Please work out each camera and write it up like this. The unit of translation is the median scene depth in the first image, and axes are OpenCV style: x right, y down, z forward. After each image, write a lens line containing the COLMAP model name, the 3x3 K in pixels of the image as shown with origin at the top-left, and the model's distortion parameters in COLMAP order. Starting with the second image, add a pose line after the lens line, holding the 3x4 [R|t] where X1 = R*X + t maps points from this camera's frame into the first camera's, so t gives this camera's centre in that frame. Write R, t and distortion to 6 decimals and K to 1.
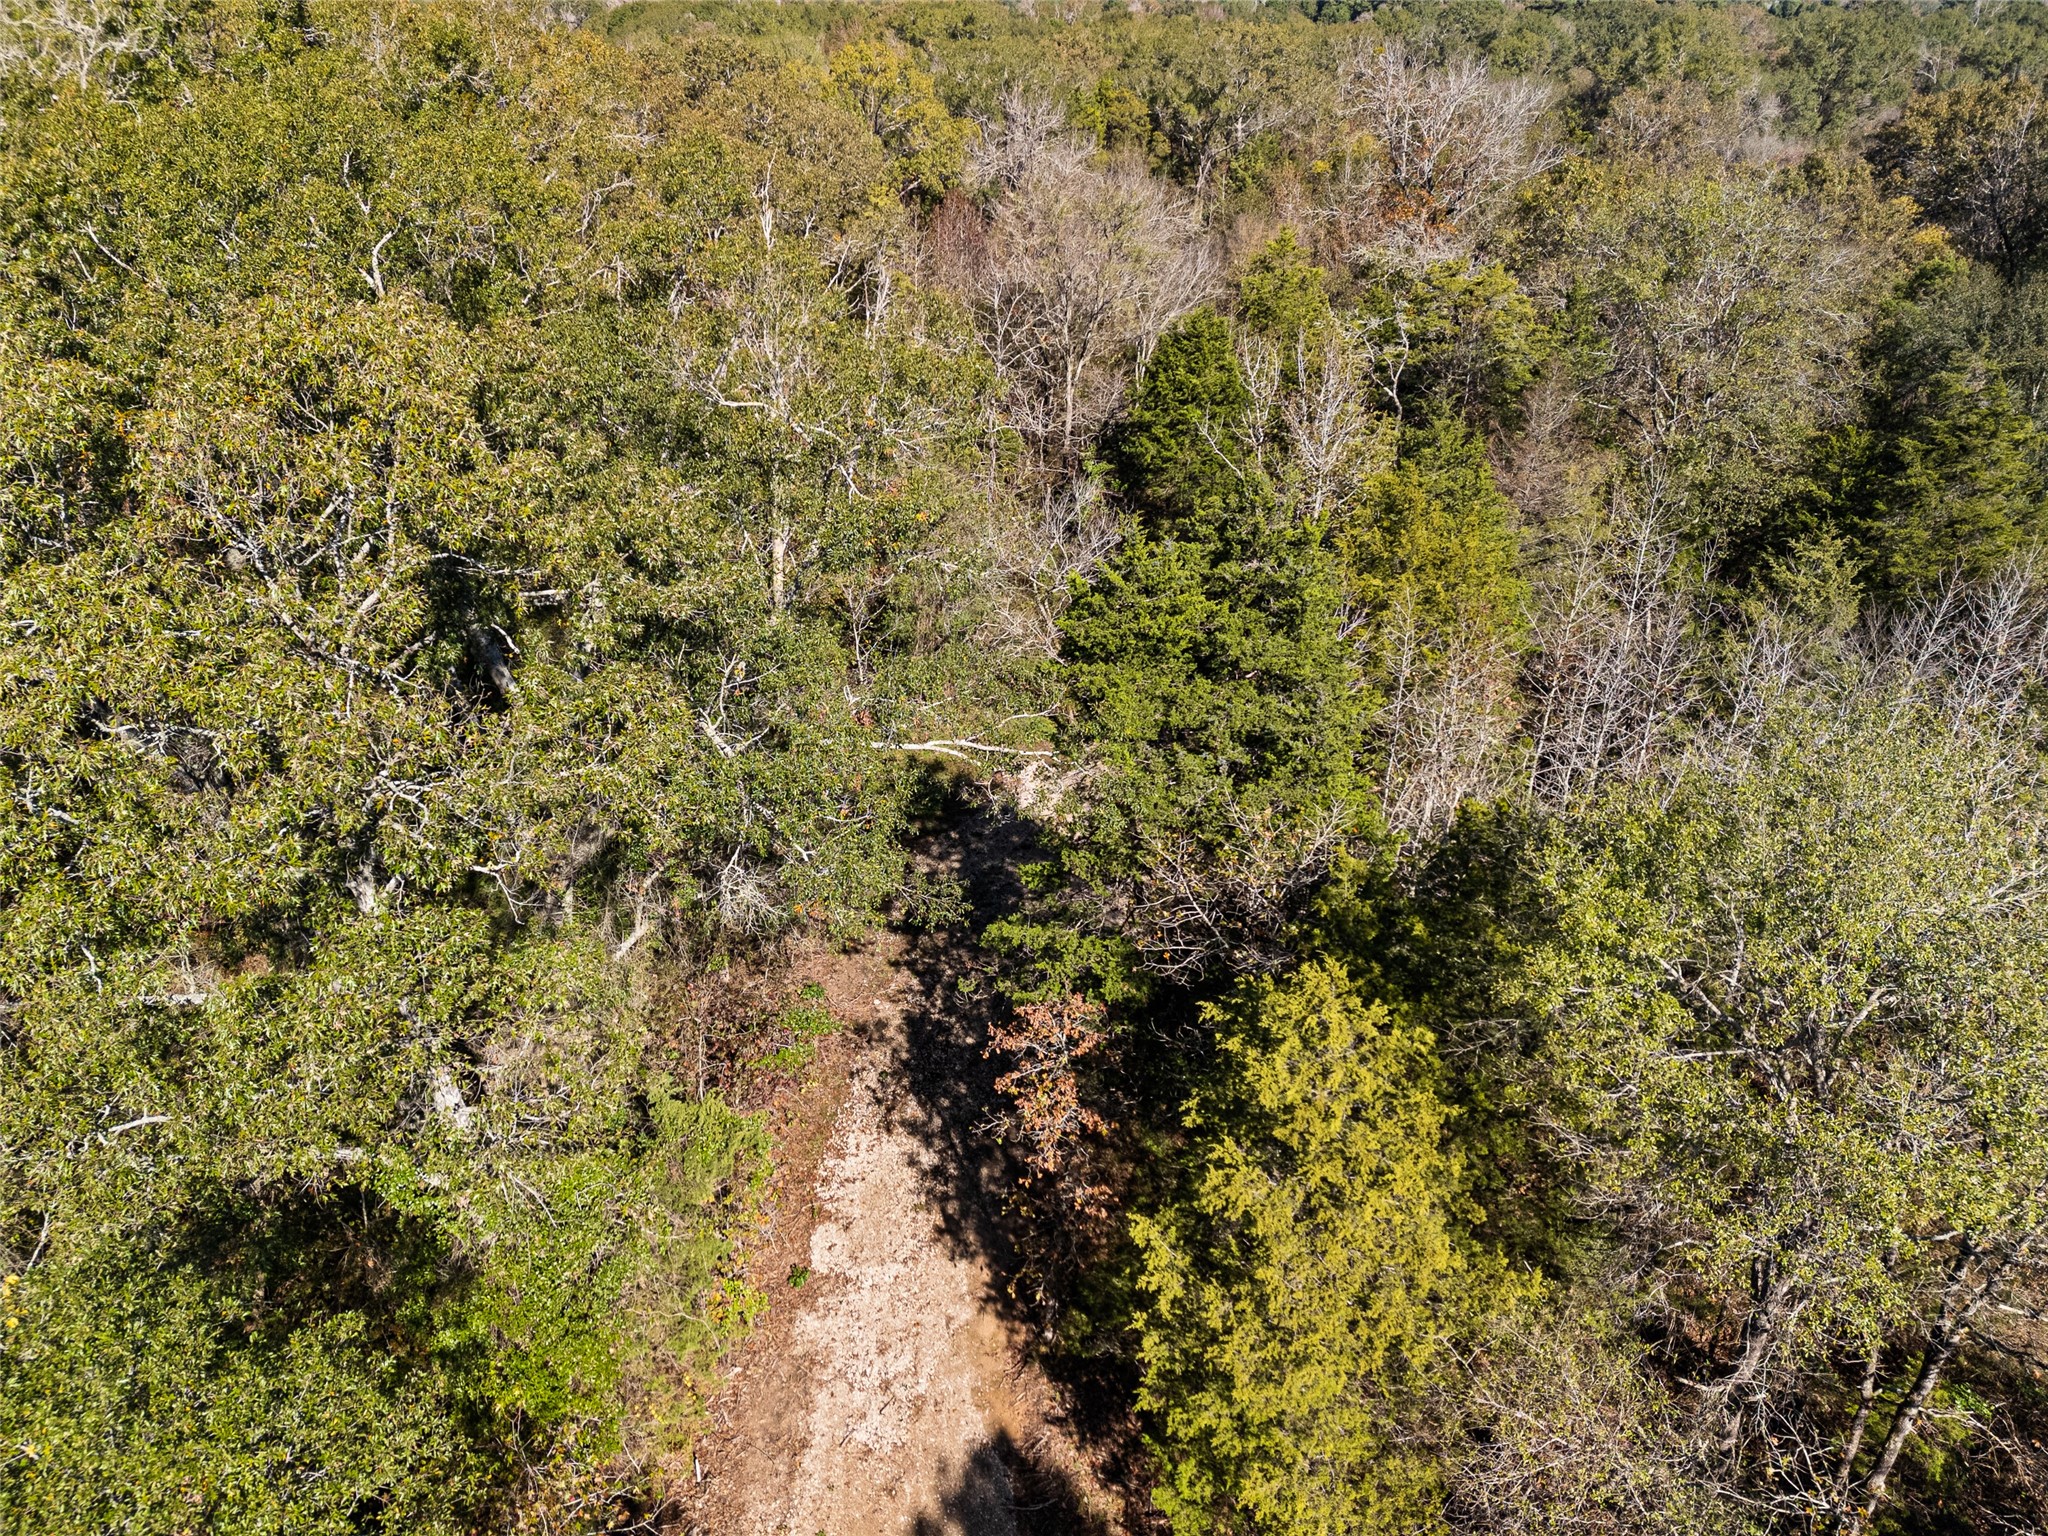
lens RADIAL K [[1484.5, 0, 1029.8], [0, 1484.5, 769.7], [0, 0, 1]] dist [0.071245, -0.062534]
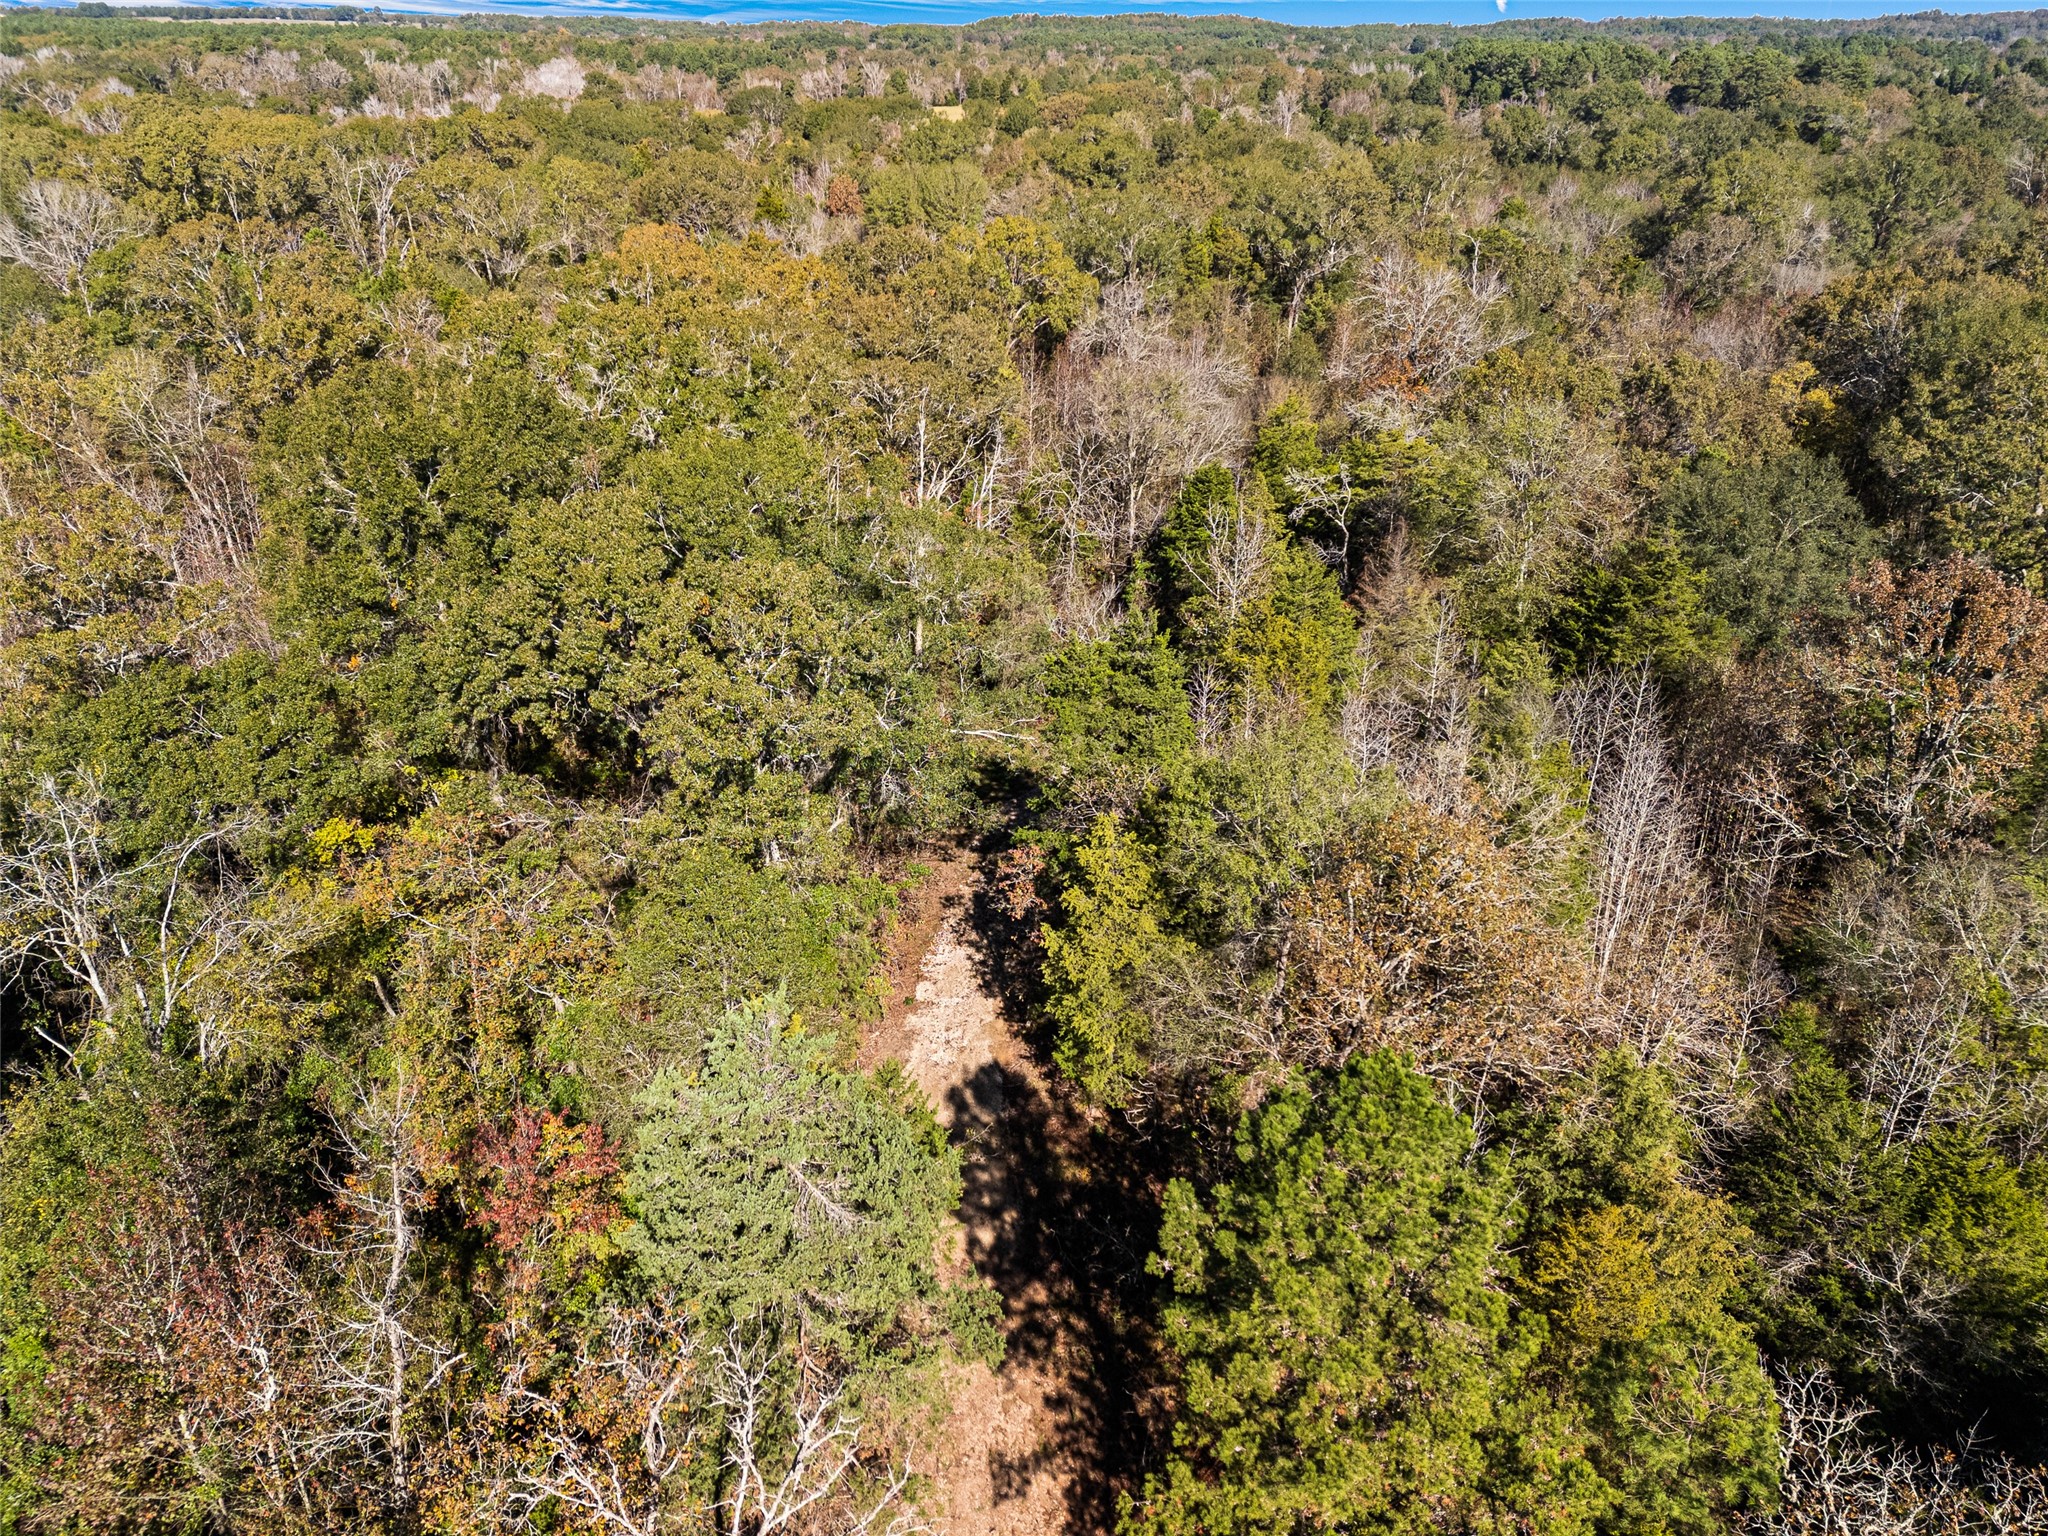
lens RADIAL K [[1484.5, 0, 1018.1], [0, 1484.5, 772.1], [0, 0, 1]] dist [0.071245, -0.062534]
pose [[0.993650, 0.042590, -0.104147, 0.164087], [-0.045003, 0.998768, -0.020930, 0.062969], [0.103127, 0.025484, 0.994342, -0.854382]]
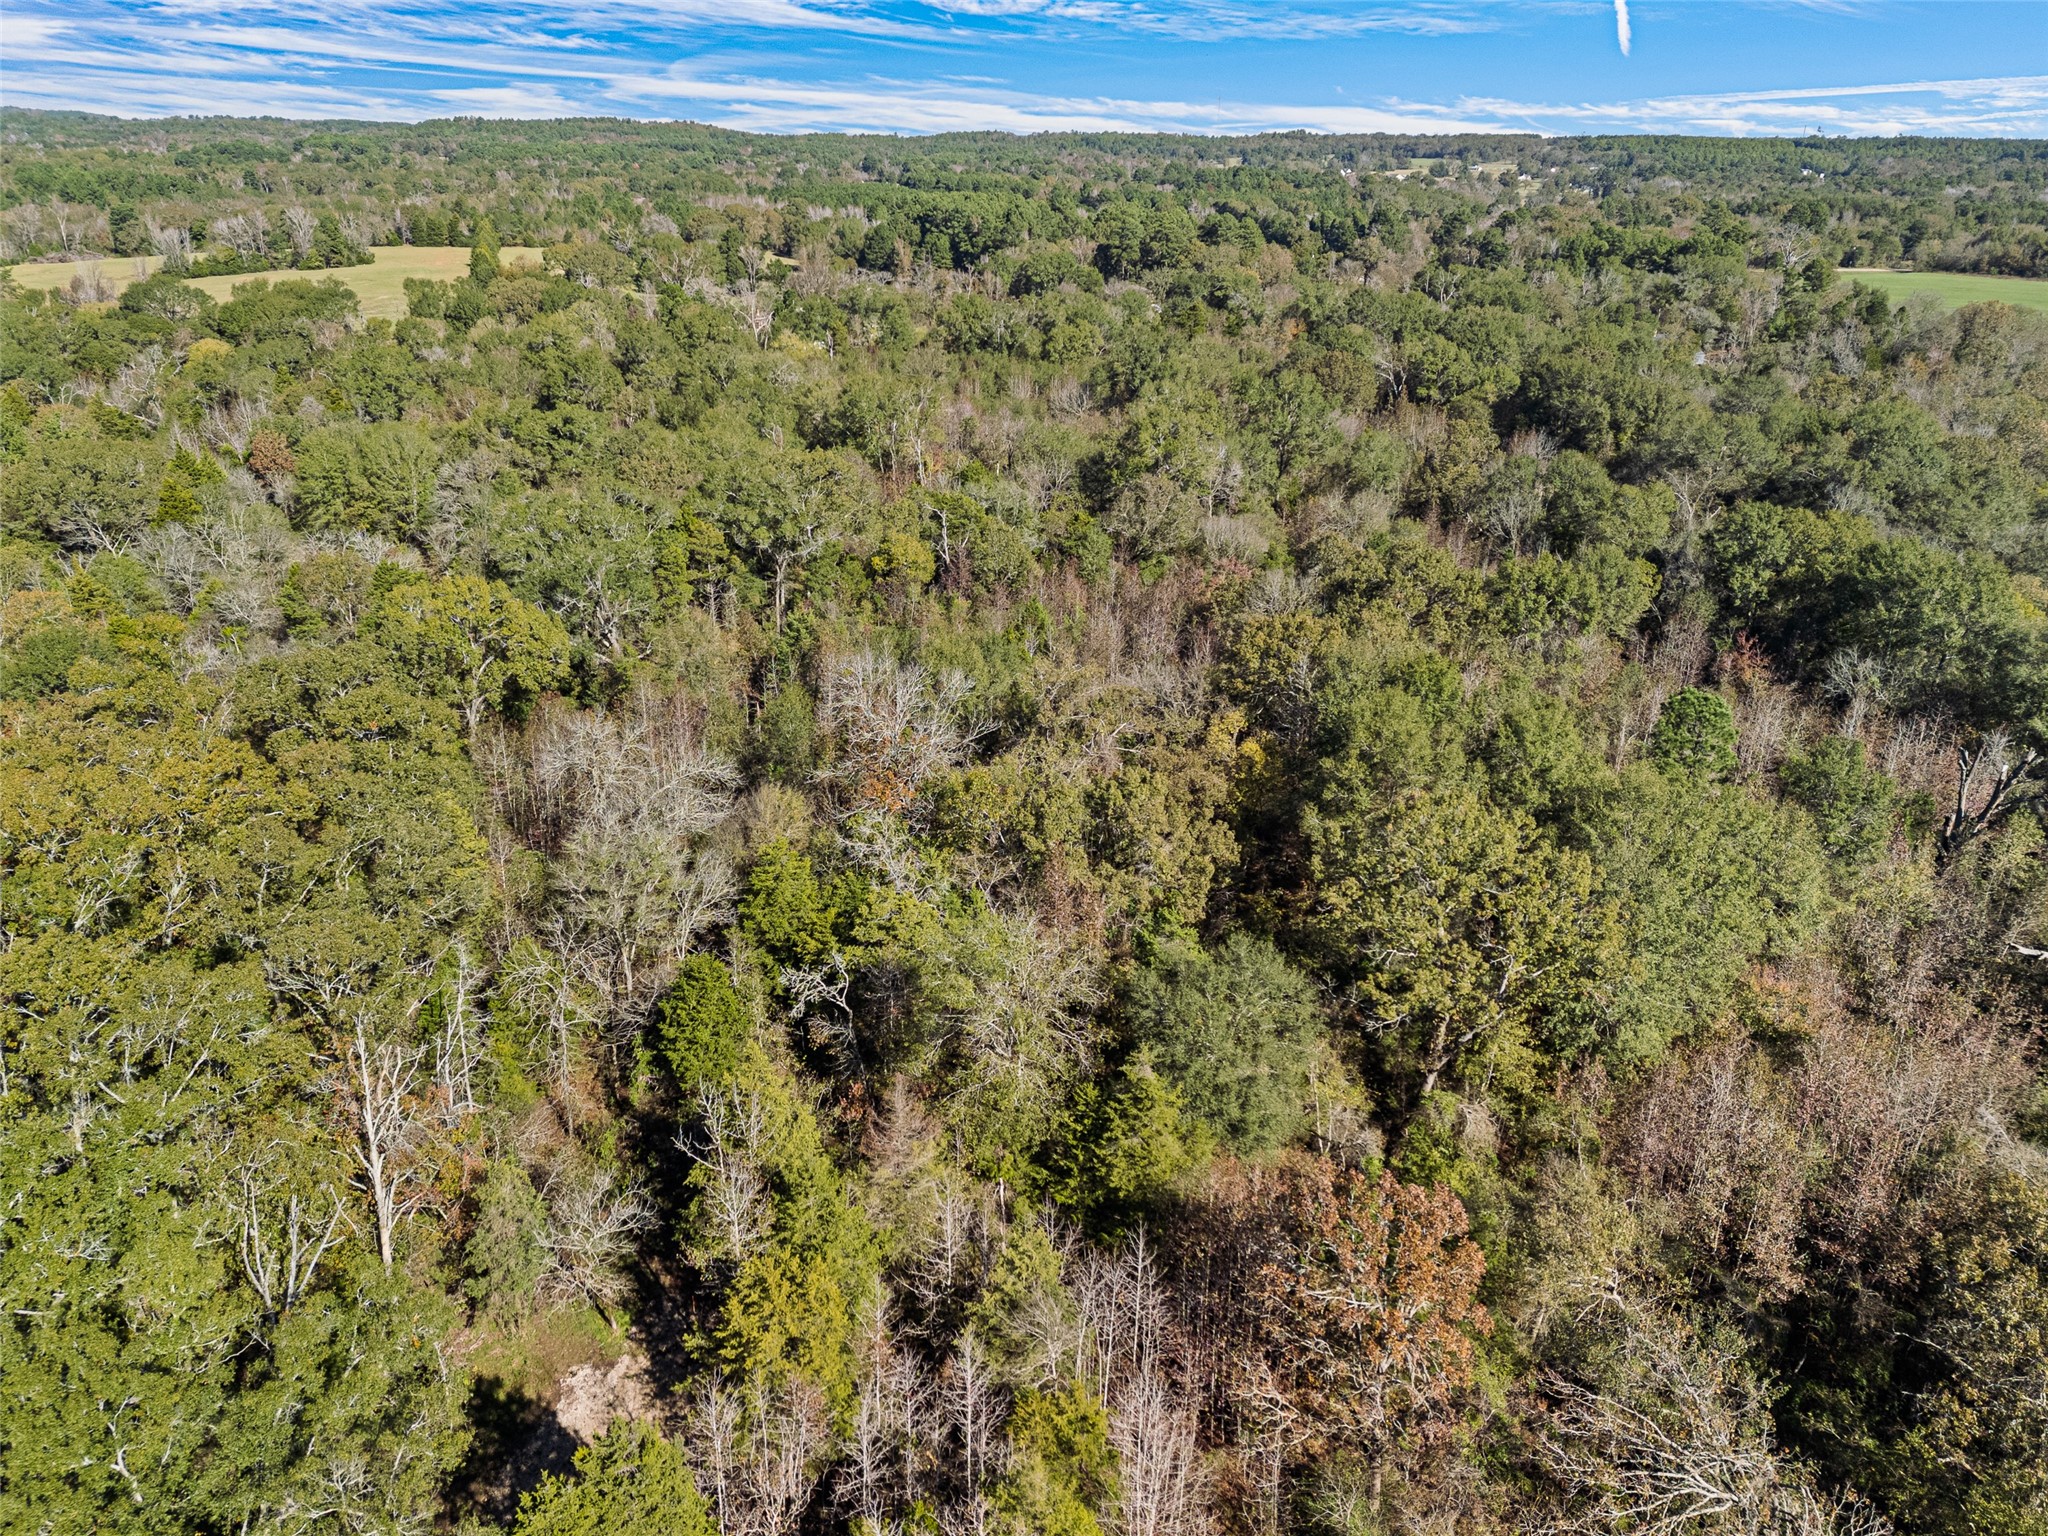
lens RADIAL K [[1484.5, 0, 1019.4], [0, 1484.5, 775.6], [0, 0, 1]] dist [0.071245, -0.062534]
pose [[0.977374, -0.084170, 0.194048, 0.268509], [0.097755, 0.993308, -0.061509, -0.661055], [-0.187572, 0.079087, 0.979062, -0.821574]]
